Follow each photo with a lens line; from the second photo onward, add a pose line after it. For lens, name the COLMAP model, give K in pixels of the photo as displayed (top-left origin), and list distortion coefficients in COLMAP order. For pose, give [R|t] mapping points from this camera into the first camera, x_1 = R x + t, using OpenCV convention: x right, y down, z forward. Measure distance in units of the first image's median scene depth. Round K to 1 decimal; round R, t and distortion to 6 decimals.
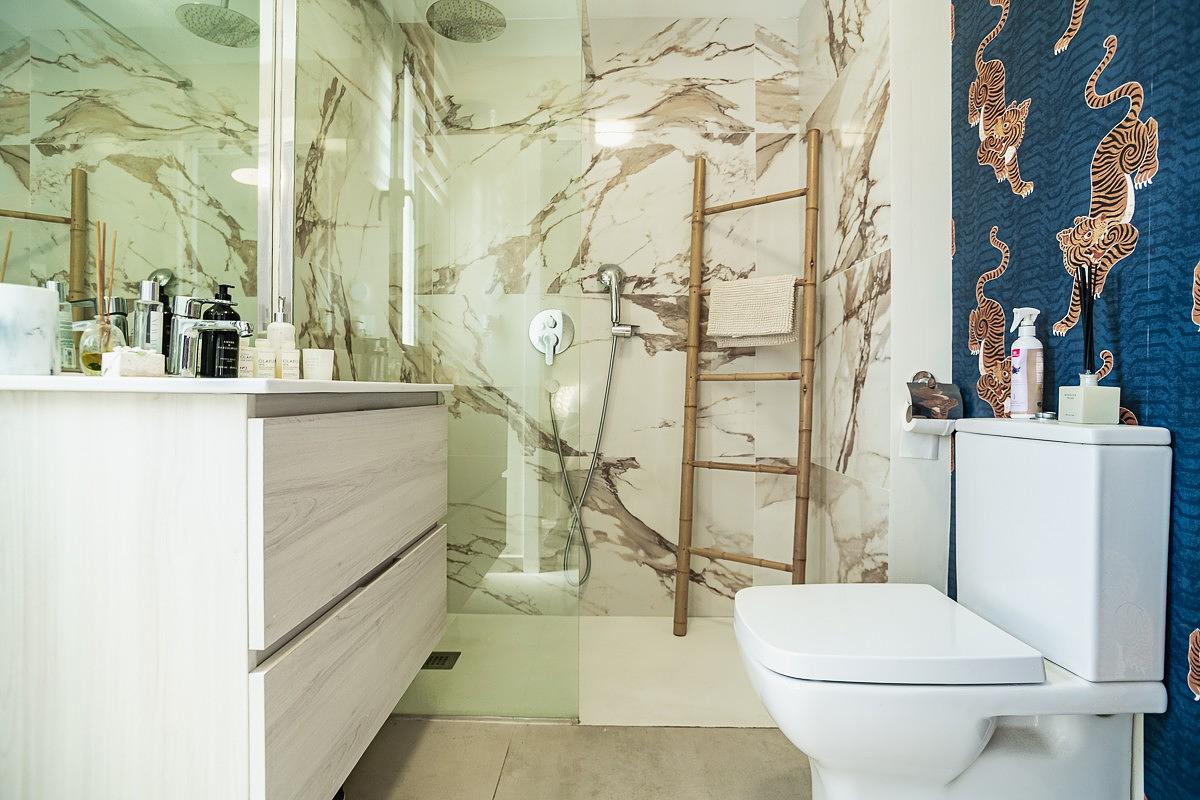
lens RADIAL K [[602.8, 0, 593.4], [0, 602.8, 420.2], [0, 0, 1]] dist [-0.072728, 0.035238]
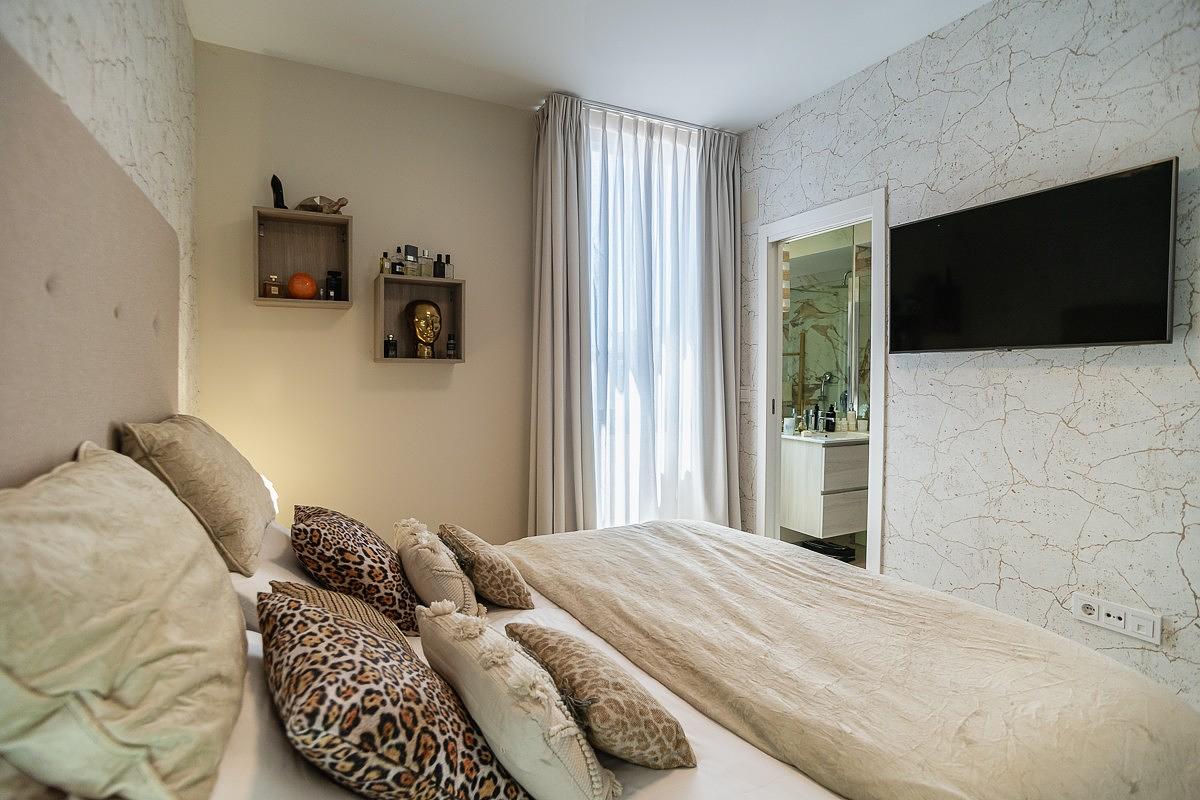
lens RADIAL K [[602.8, 0, 593.4], [0, 602.8, 420.2], [0, 0, 1]] dist [-0.072728, 0.035238]
pose [[0.476953, 0.046610, -0.877692, 1.061990], [0.003110, 0.998497, 0.054715, -0.189796], [0.878923, -0.028826, 0.476091, -1.140191]]
